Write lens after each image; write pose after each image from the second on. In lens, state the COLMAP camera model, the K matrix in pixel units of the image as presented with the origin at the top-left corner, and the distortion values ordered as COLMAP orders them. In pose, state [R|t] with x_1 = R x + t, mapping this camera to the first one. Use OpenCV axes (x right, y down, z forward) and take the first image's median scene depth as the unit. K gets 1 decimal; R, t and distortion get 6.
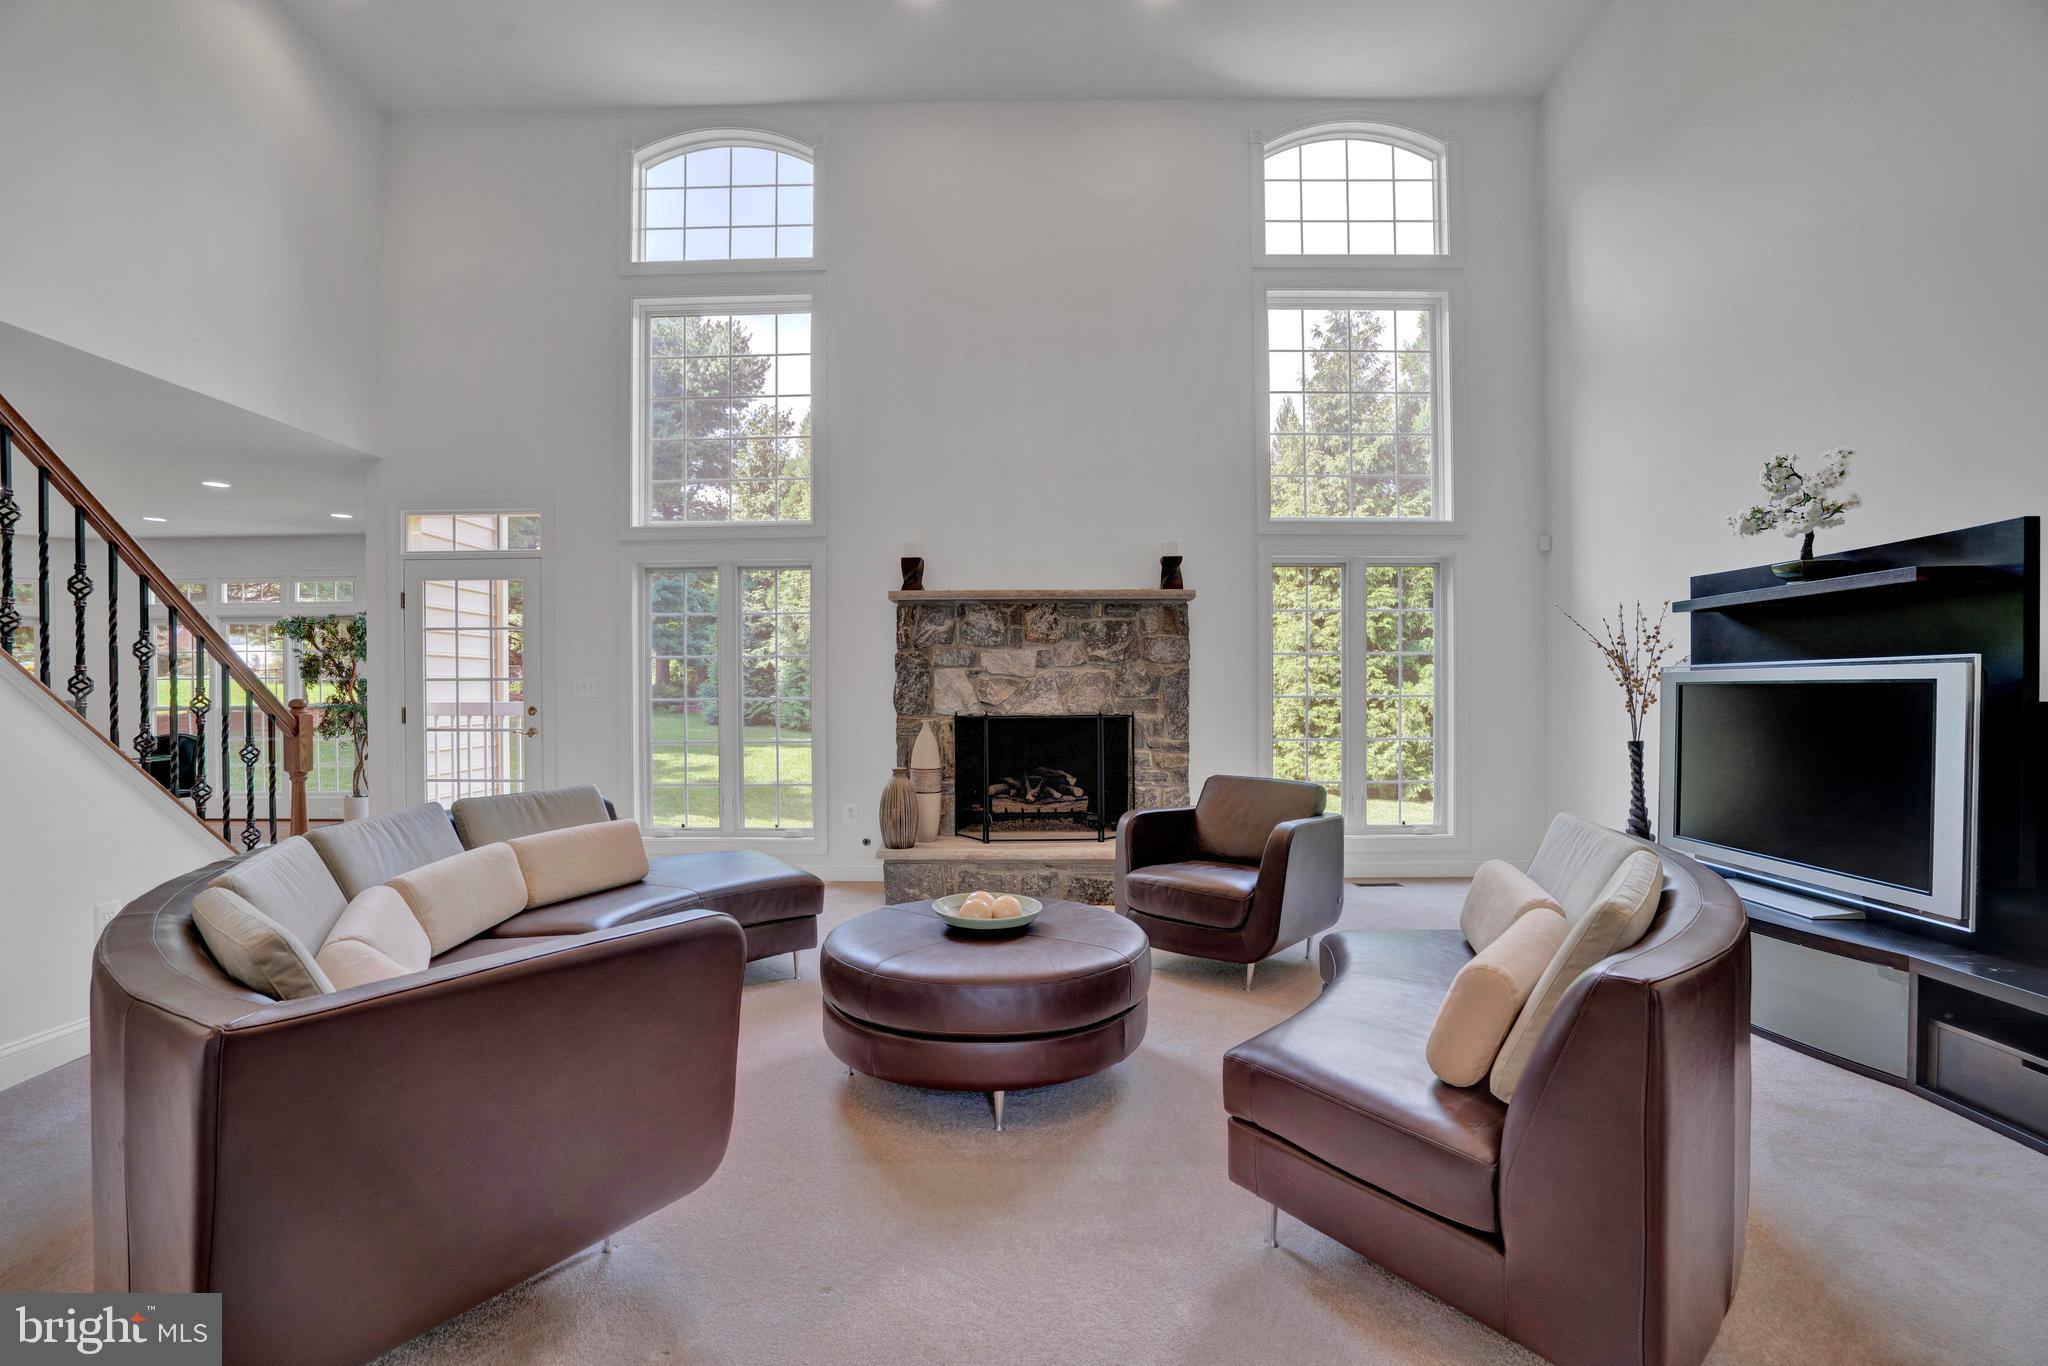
lens RADIAL K [[943.5, 0, 1021.4], [0, 943.5, 692.2], [0, 0, 1]] dist [-0.043867, 0.009402]
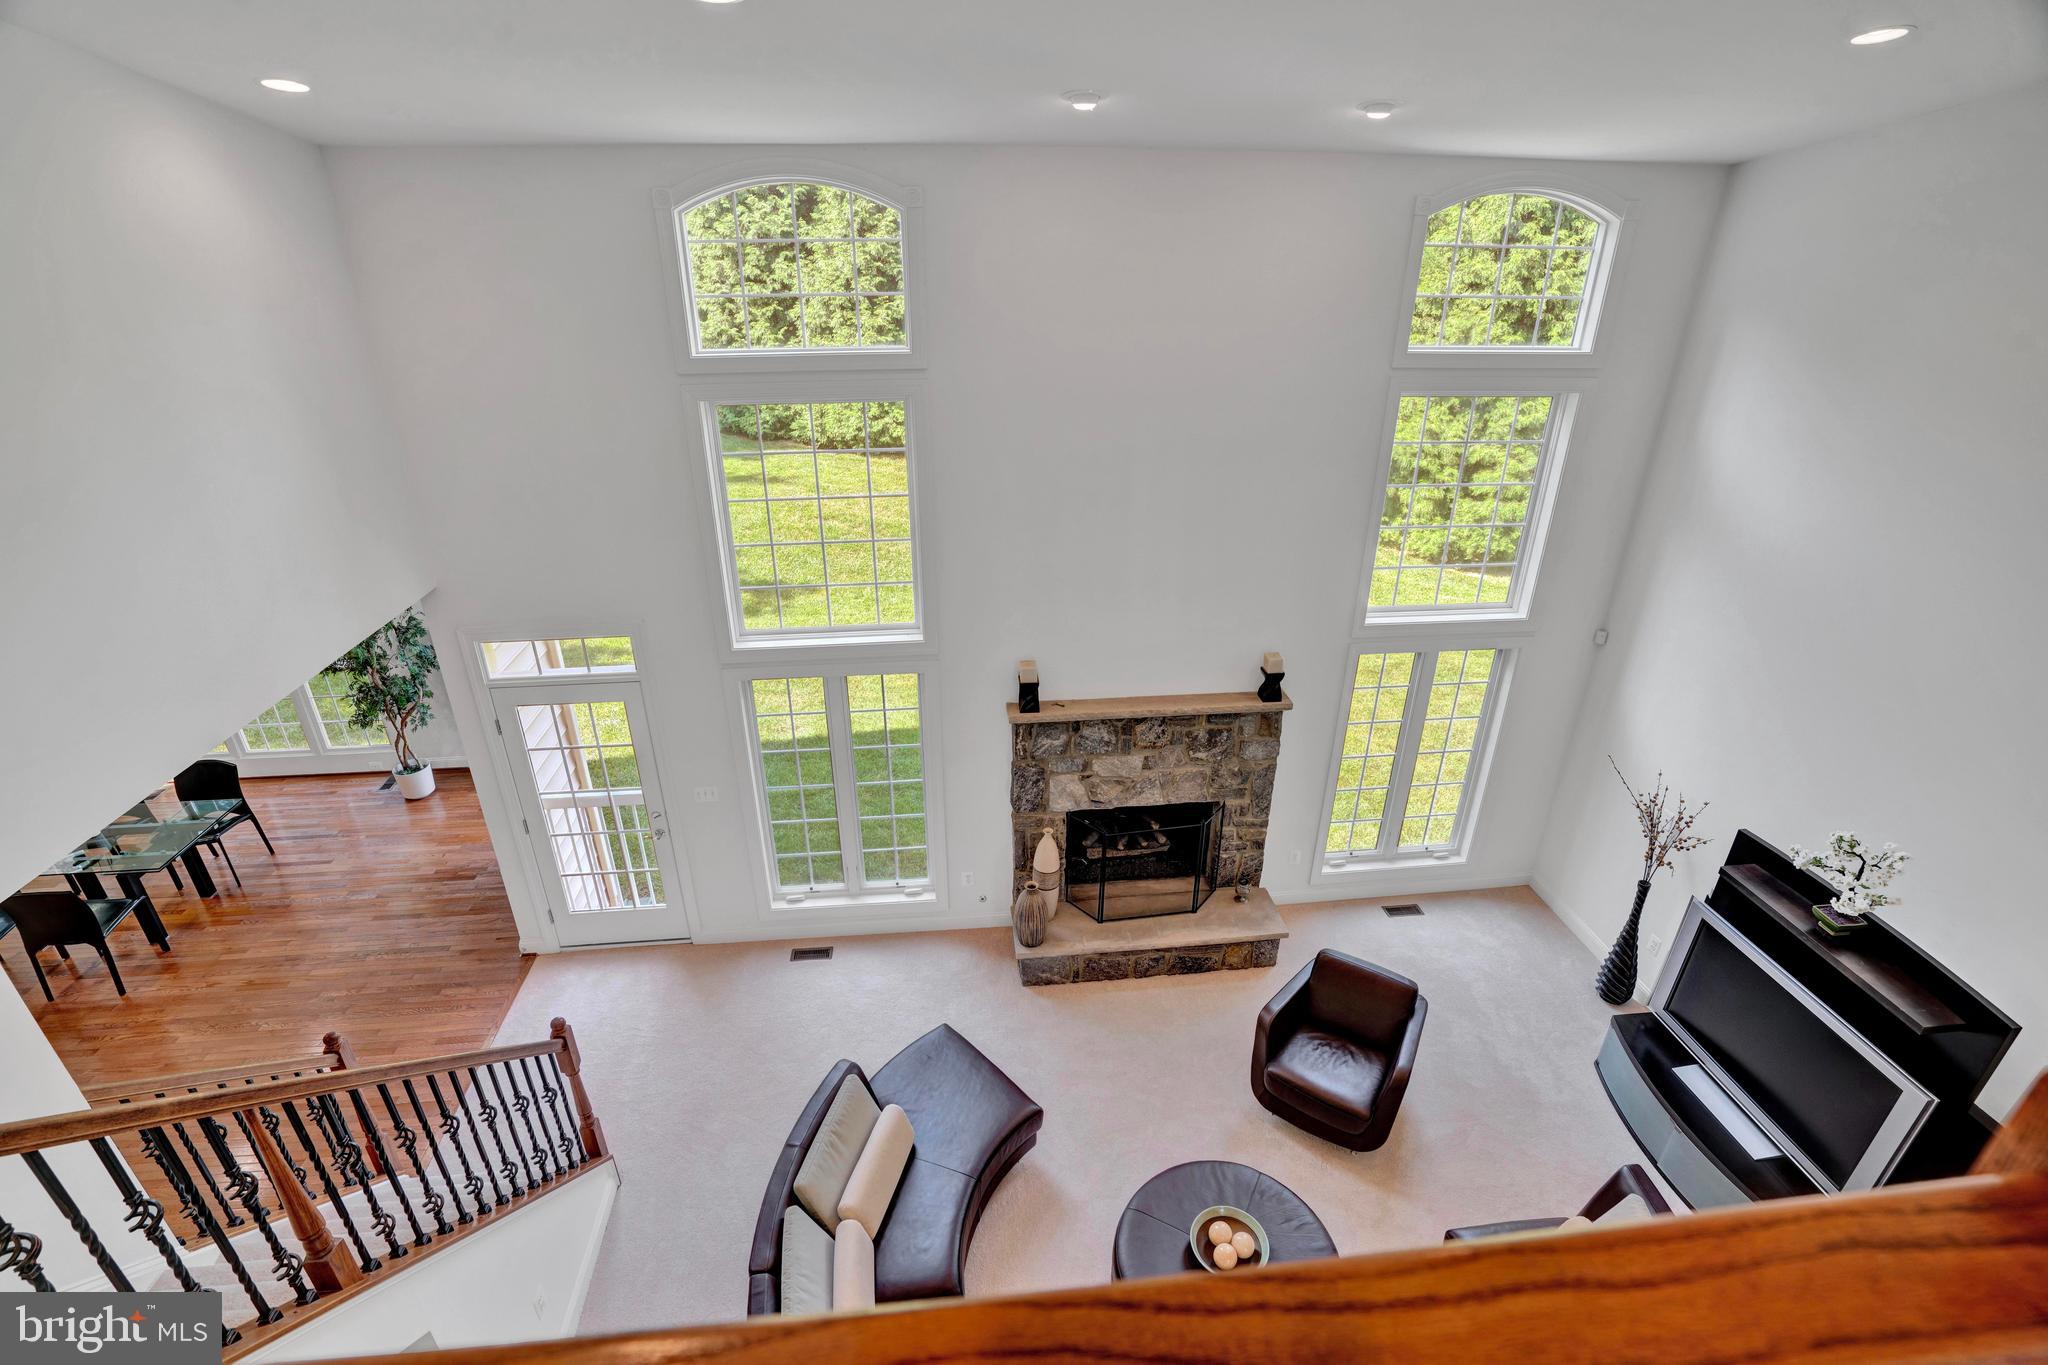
lens RADIAL K [[943.5, 0, 1023.9], [0, 943.5, 685.0], [0, 0, 1]] dist [-0.043867, 0.009402]
pose [[0.992372, -0.043148, 0.115485, -0.241416], [-0.010185, 0.904858, 0.425592, -0.576450], [-0.122861, -0.423521, 0.897516, 0.081443]]
